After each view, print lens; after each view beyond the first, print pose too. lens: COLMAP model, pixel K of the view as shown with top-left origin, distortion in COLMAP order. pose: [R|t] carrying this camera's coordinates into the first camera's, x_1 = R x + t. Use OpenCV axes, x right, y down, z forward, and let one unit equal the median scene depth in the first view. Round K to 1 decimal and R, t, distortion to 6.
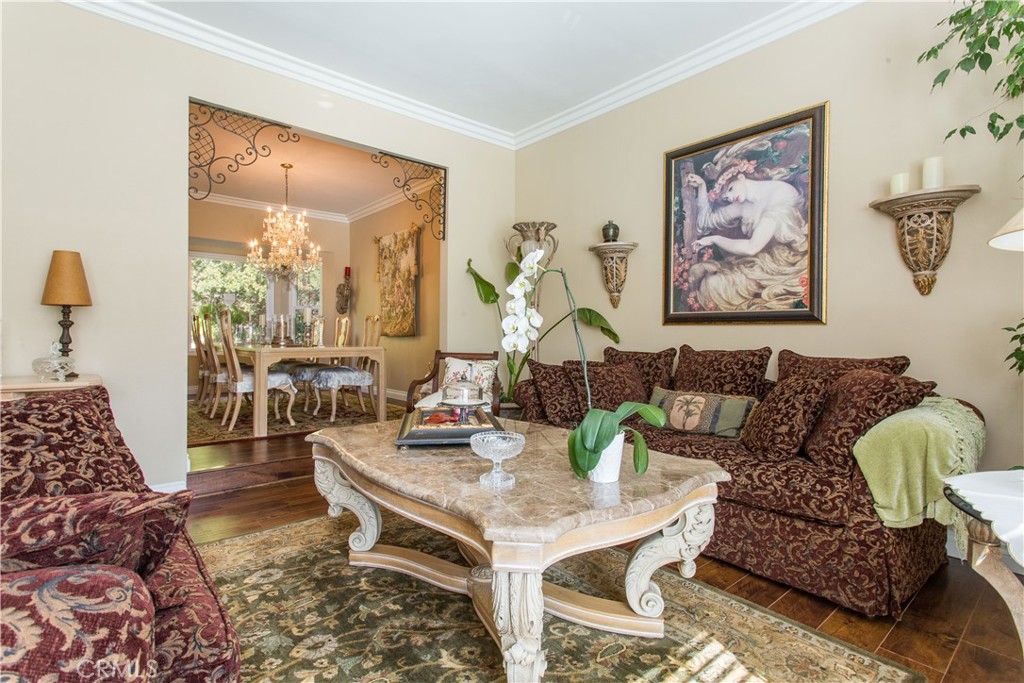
lens RADIAL K [[485.5, 0, 503.7], [0, 485.5, 339.2], [0, 0, 1]] dist [-0.013954, 0.000045]
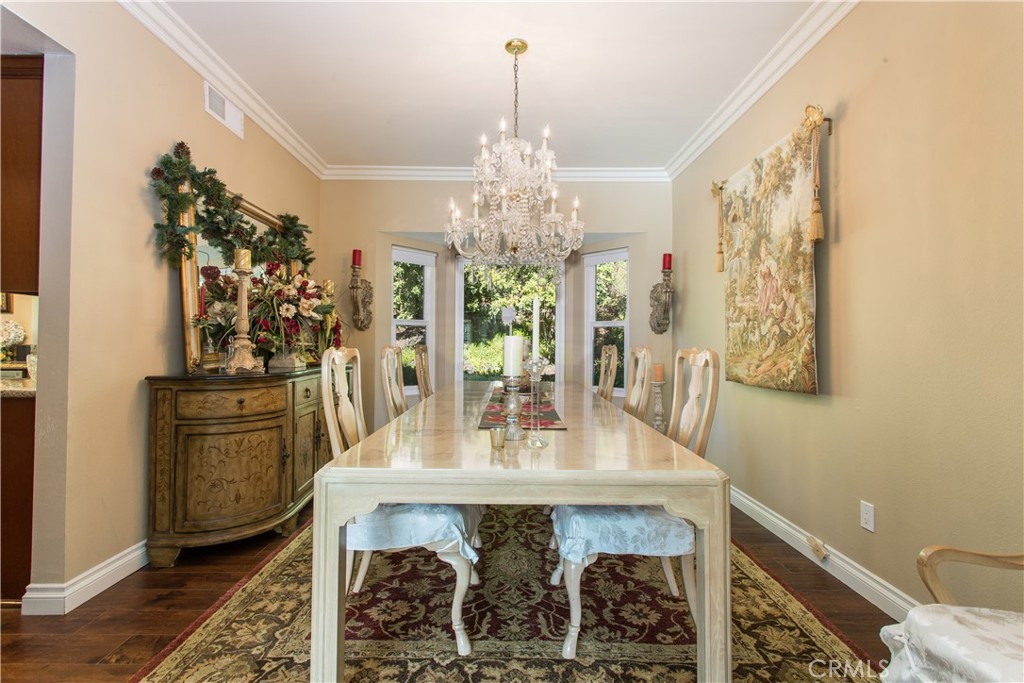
lens RADIAL K [[485.5, 0, 502.0], [0, 485.5, 338.3], [0, 0, 1]] dist [-0.013954, 0.000045]
pose [[0.766622, -0.006614, -0.642065, -0.119068], [-0.008384, 0.999759, -0.020308, -0.039748], [0.642044, 0.020952, 0.766381, 0.507857]]
